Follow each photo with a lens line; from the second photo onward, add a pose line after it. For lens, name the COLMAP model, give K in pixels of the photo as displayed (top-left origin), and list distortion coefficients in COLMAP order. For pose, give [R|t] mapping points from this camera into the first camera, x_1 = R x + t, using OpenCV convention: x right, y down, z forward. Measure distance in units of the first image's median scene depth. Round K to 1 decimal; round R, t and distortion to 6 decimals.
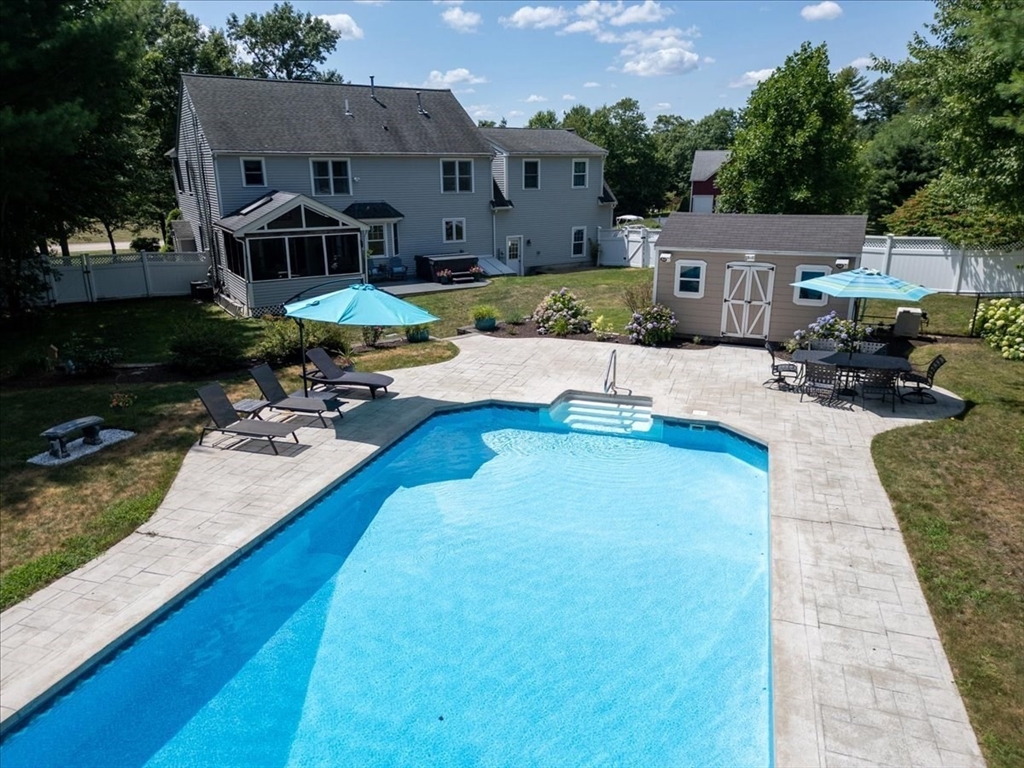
lens RADIAL K [[708.4, 0, 511.3], [0, 708.4, 383.3], [0, 0, 1]] dist [0.039764, -0.028995]
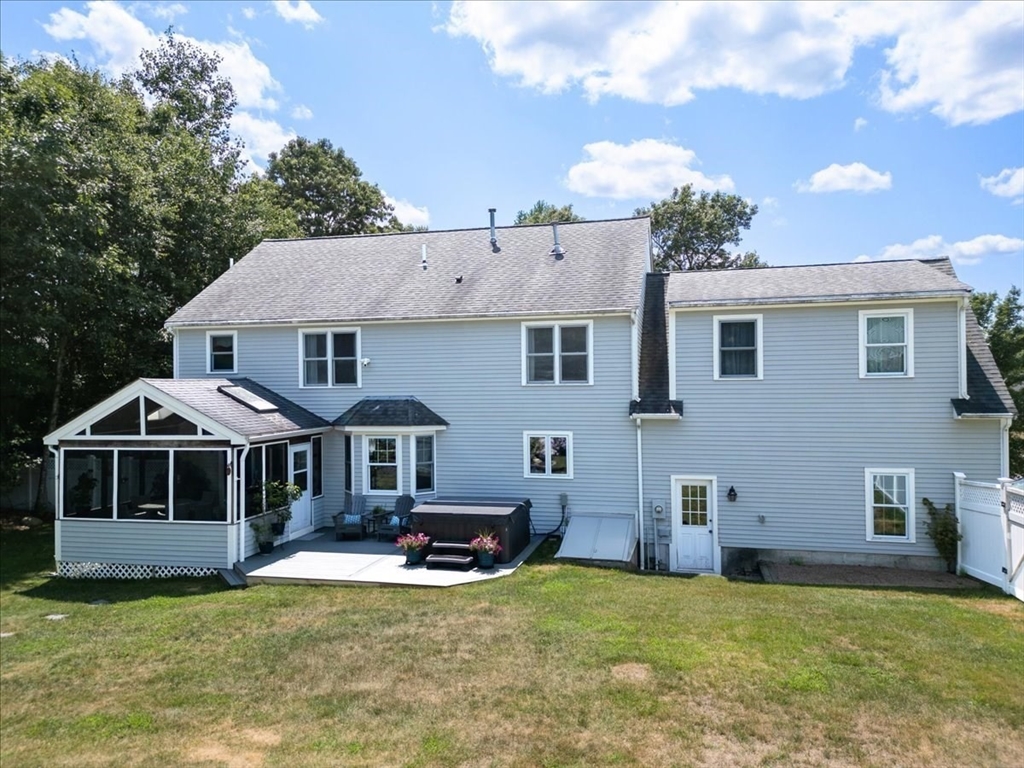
lens RADIAL K [[708.4, 0, 514.3], [0, 708.4, 386.7], [0, 0, 1]] dist [0.039764, -0.028995]
pose [[0.700662, -0.000351, -0.713493, 0.284989], [-0.199943, 0.959836, -0.196818, -0.170583], [0.684906, 0.280561, 0.672451, 0.678138]]
